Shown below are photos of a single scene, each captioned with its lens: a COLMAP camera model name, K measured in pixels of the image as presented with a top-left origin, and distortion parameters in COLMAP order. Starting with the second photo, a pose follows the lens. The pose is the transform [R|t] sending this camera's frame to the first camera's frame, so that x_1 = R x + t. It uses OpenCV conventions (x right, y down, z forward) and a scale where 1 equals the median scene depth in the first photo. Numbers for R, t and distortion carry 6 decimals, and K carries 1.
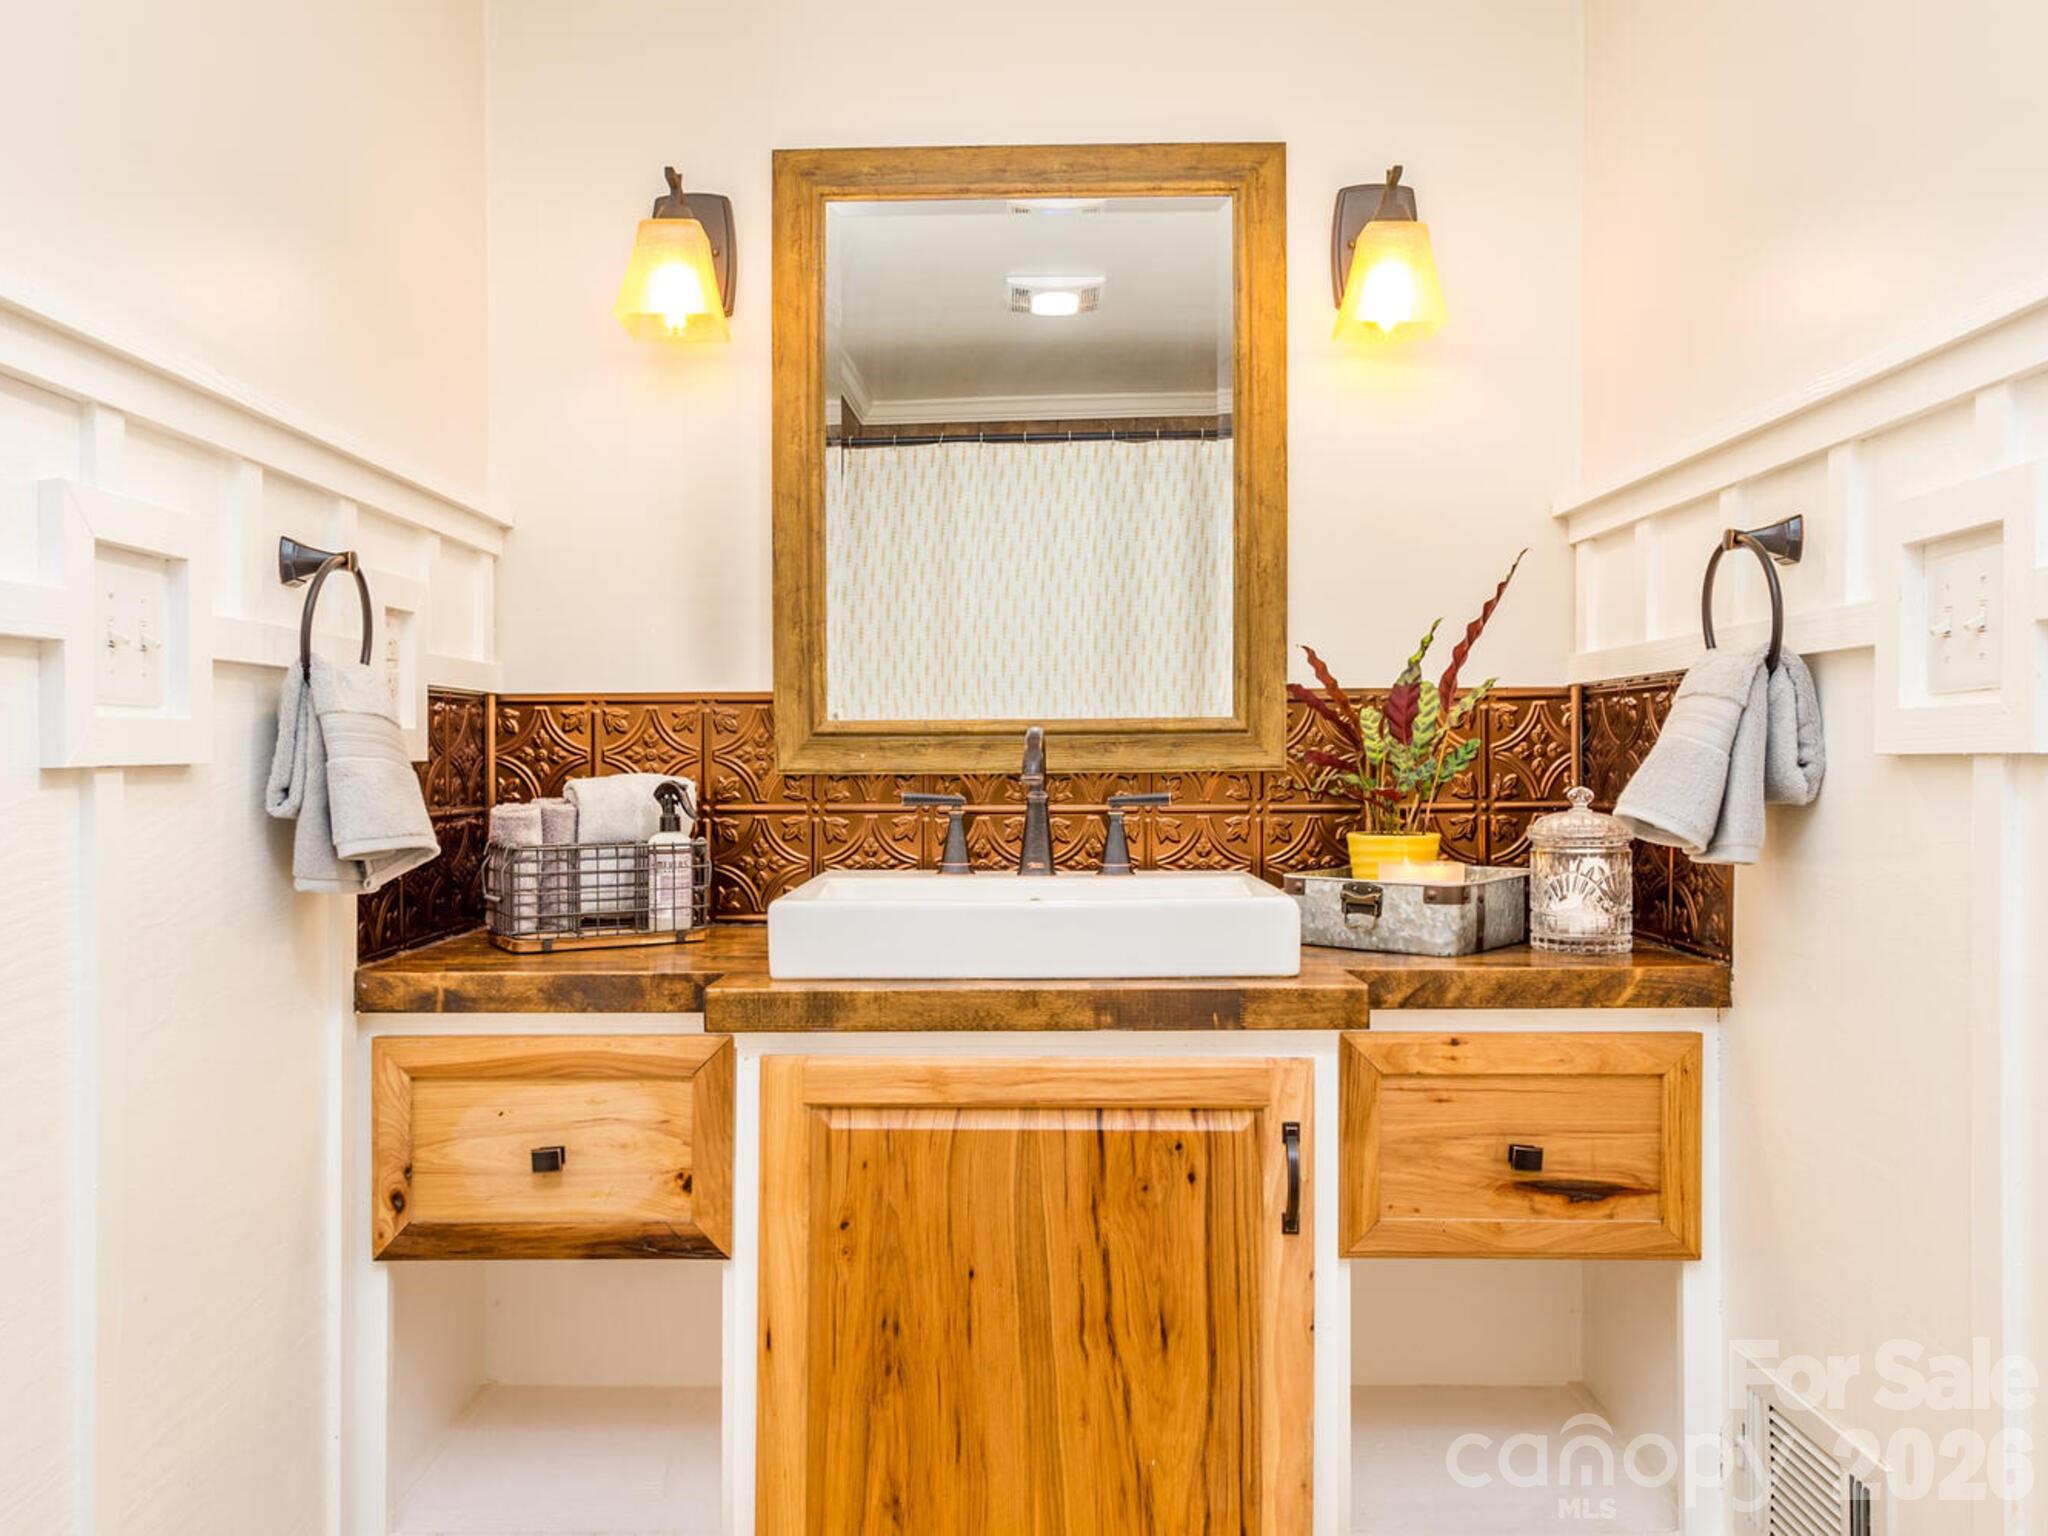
lens RADIAL K [[1665.7, 0, 981.0], [0, 1665.7, 731.0], [0, 0, 1]] dist [0.031027, -0.012601]
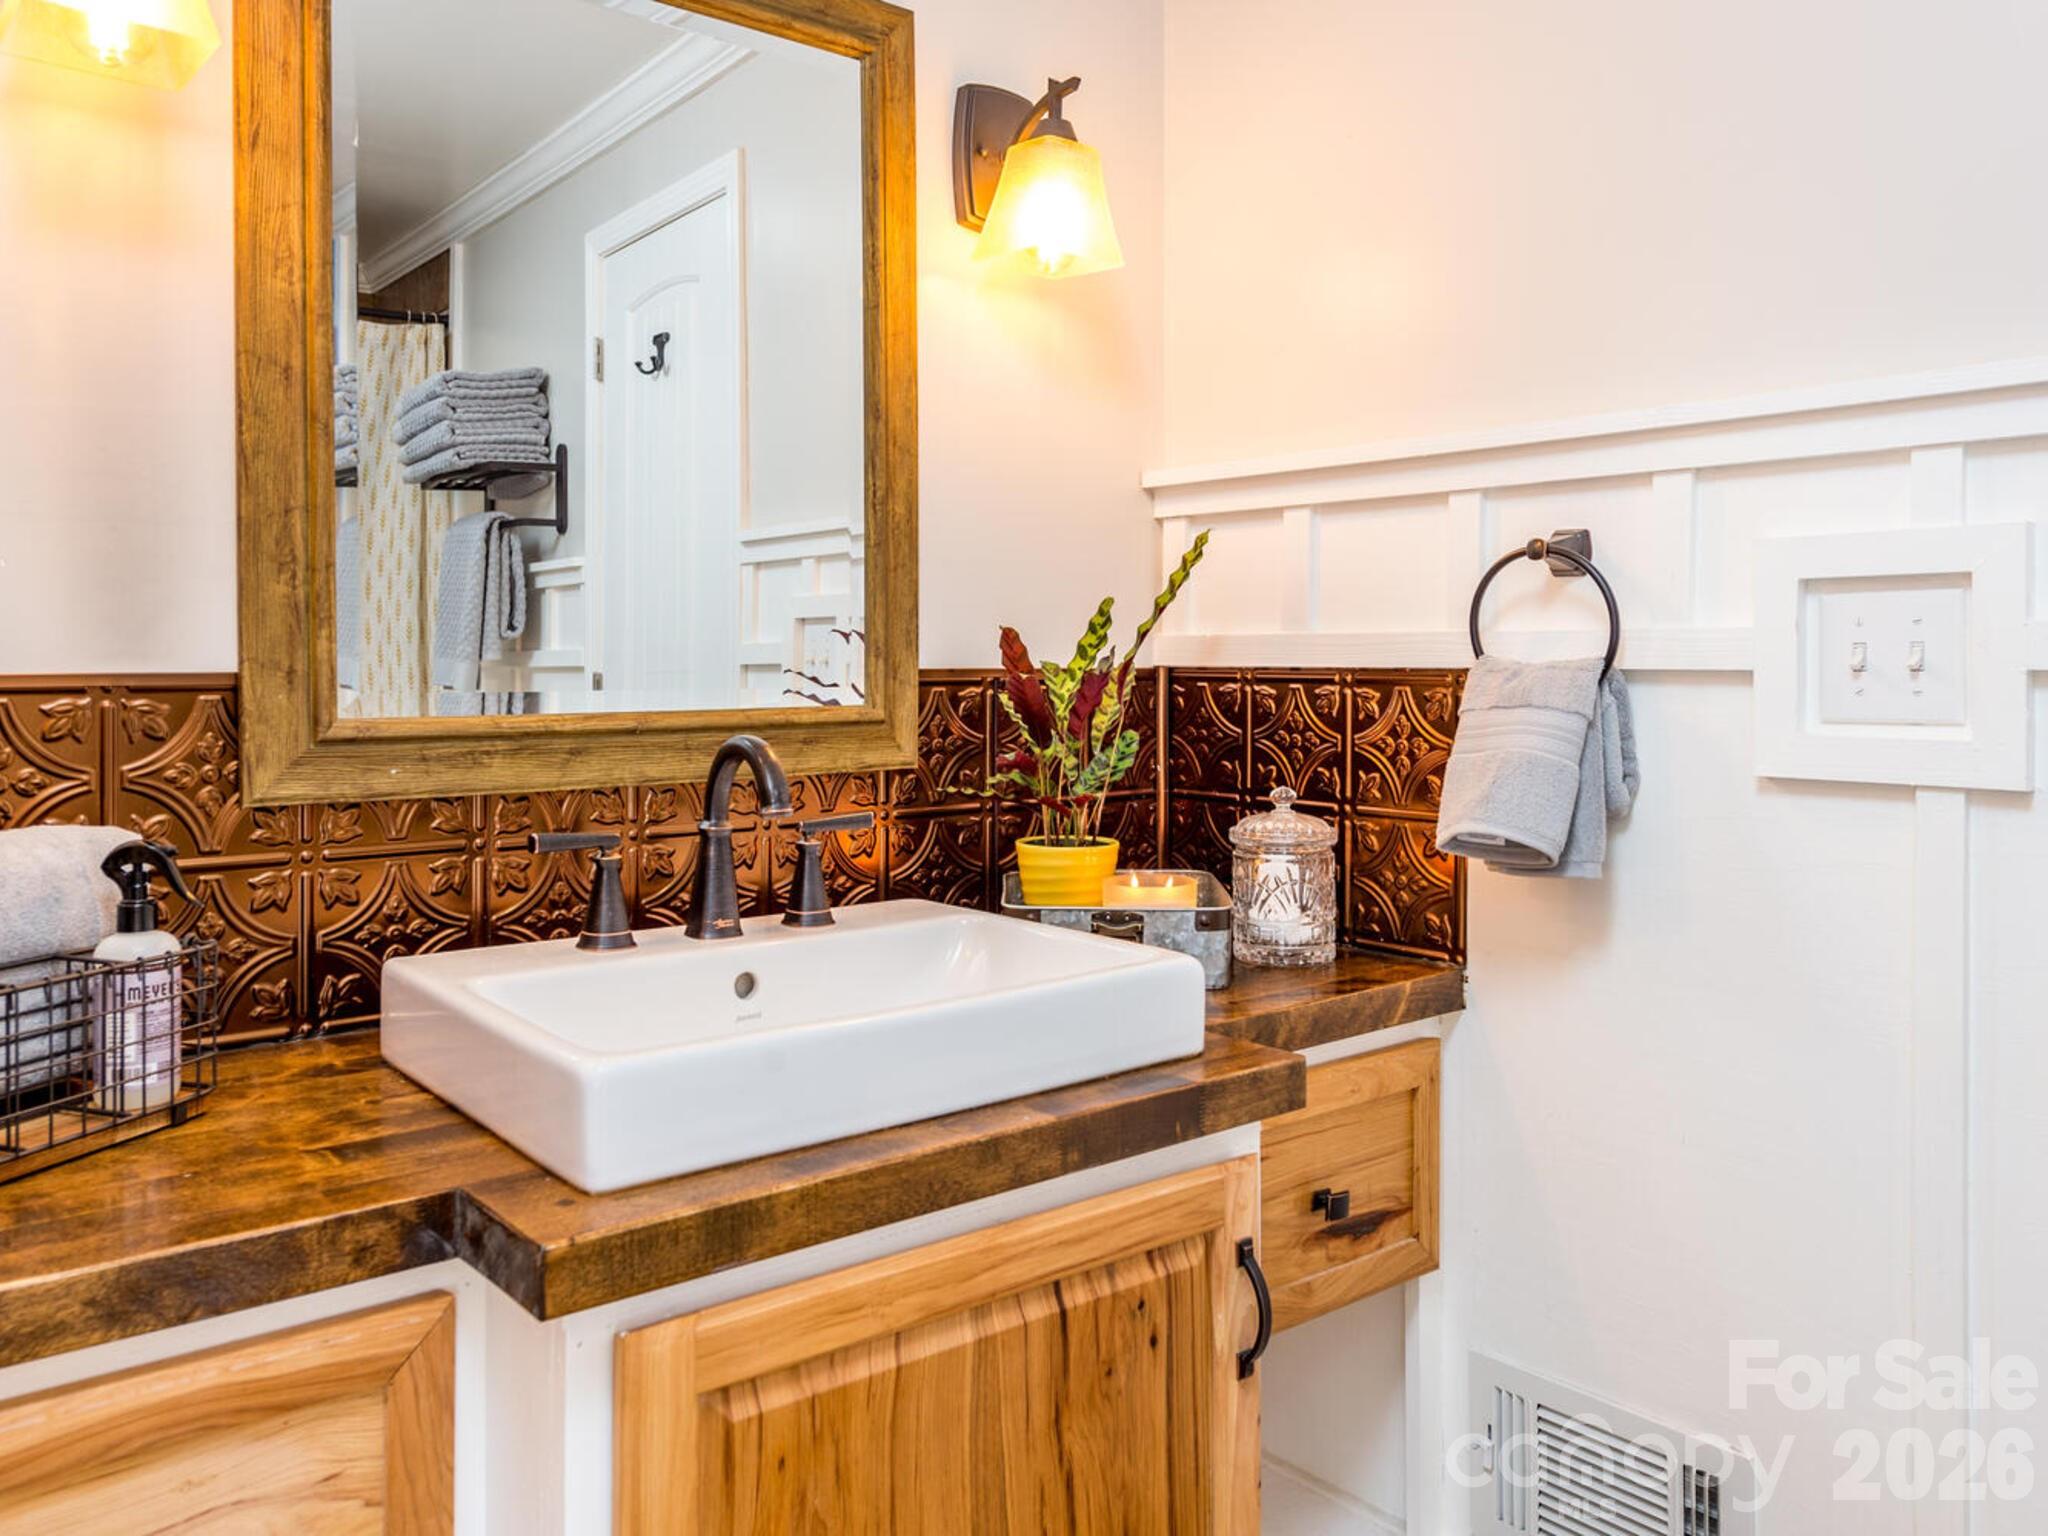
lens RADIAL K [[1611.4, 0, 1027.3], [0, 1611.4, 646.5], [0, 0, 1]] dist [0.027652, -0.015384]
pose [[0.745762, 0.008393, 0.666160, -0.390981], [-0.016568, 0.999845, 0.005951, -0.053495], [-0.666007, -0.015475, 0.745785, 0.453081]]
